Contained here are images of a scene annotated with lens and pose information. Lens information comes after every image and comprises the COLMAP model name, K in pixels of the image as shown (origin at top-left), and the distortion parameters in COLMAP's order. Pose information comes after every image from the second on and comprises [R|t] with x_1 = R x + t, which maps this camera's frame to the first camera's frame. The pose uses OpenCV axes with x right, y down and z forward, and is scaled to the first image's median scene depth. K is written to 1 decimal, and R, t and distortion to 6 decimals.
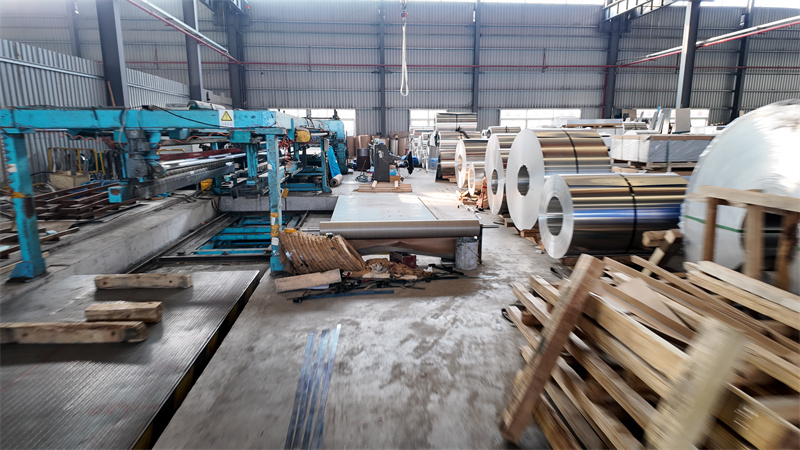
lens RADIAL K [[471.6, 0, 401.5], [0, 471.6, 223.2], [0, 0, 1]] dist [0.005926, 0.000438]
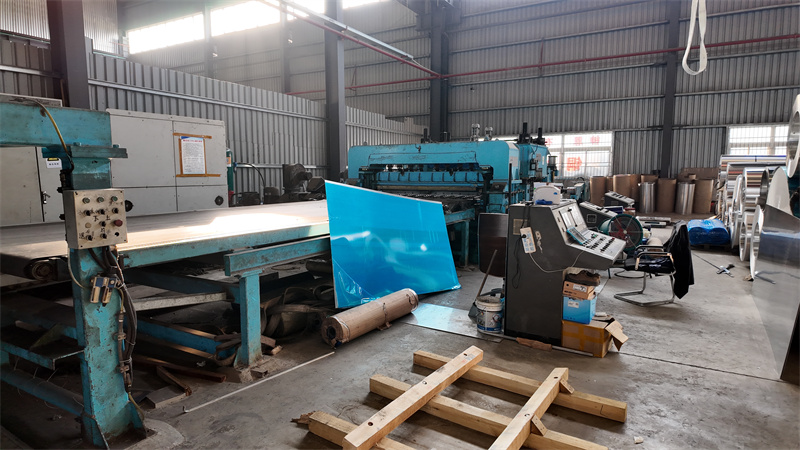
lens RADIAL K [[467.7, 0, 398.5], [0, 467.7, 232.7], [0, 0, 1]] dist [-0.003580, -0.000495]
pose [[0.815272, 0.062935, -0.575648, 0.026054], [-0.098918, 0.994602, -0.031355, -0.073486], [0.570567, 0.082505, 0.817096, 0.393583]]
